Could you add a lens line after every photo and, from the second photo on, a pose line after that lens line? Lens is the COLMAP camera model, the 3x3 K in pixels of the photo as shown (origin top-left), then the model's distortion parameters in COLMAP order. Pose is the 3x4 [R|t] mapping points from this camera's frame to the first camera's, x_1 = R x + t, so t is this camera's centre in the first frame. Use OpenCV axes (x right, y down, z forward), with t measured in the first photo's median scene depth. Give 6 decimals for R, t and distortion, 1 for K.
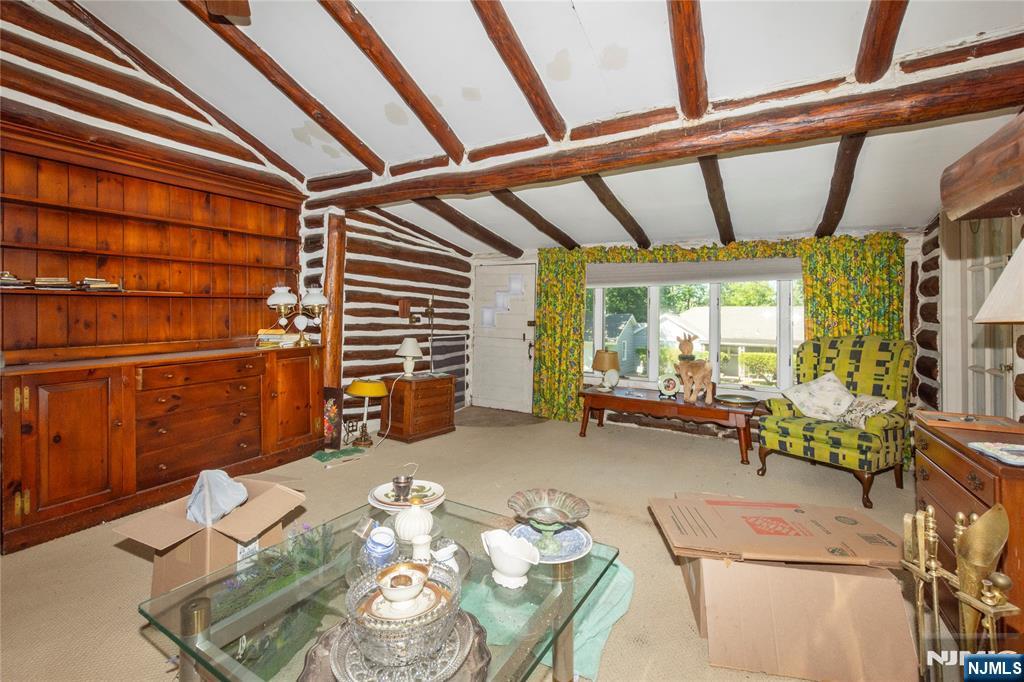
lens RADIAL K [[441.6, 0, 512.8], [0, 441.6, 313.1], [0, 0, 1]] dist [-0.000103, 0.000004]
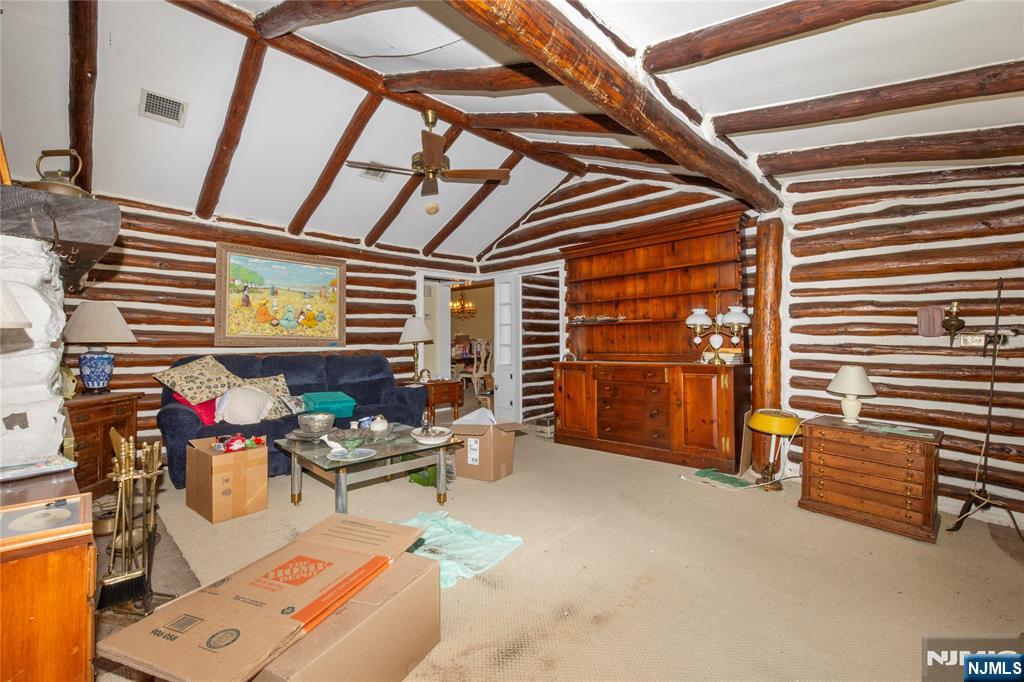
lens RADIAL K [[440.5, 0, 511.5], [0, 440.5, 346.7], [0, 0, 1]] dist [-0.000019, 0.000000]
pose [[-0.239413, 0.011486, -0.970850, 0.695918], [0.005425, 0.999930, 0.010492, 0.022468], [0.970903, -0.002754, -0.239459, 0.855059]]
